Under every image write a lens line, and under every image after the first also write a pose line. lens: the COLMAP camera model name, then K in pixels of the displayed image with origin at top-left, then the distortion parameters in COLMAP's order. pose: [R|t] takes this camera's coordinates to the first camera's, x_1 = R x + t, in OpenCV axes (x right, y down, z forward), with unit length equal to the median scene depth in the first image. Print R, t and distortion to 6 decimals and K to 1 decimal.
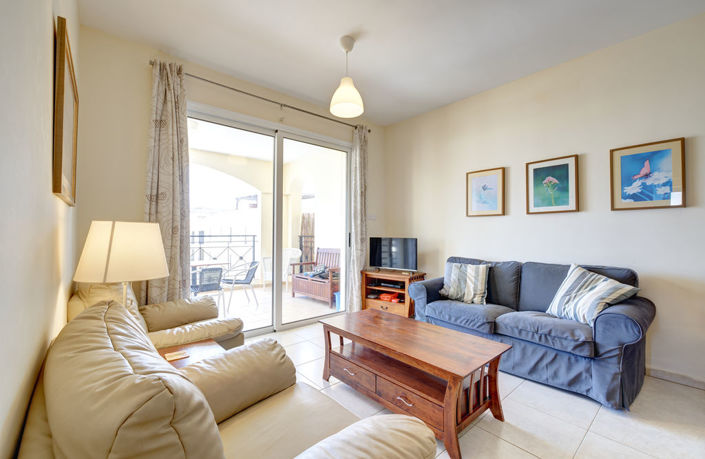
lens RADIAL K [[298.8, 0, 353.1], [0, 298.8, 228.6], [0, 0, 1]] dist [0.002428, 0.000195]
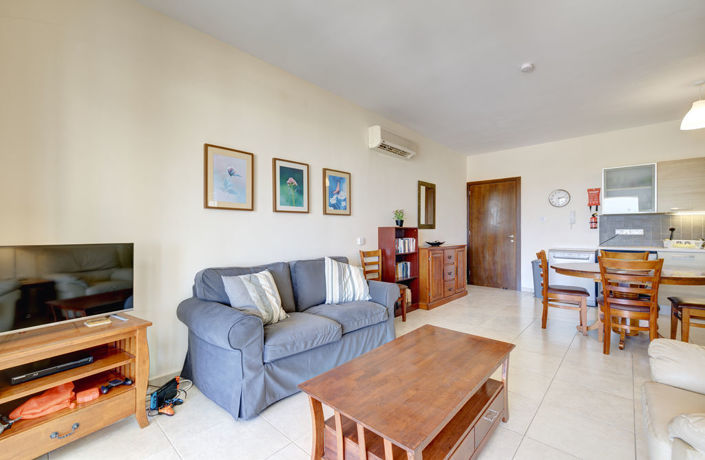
lens RADIAL K [[298.8, 0, 353.4], [0, 298.8, 232.1], [0, 0, 1]] dist [0.002428, 0.000195]
pose [[-0.103149, 0.005265, 0.994652, -0.413276], [-0.003560, 0.999978, -0.005663, 0.021250], [-0.994660, -0.004125, -0.103128, 0.916850]]
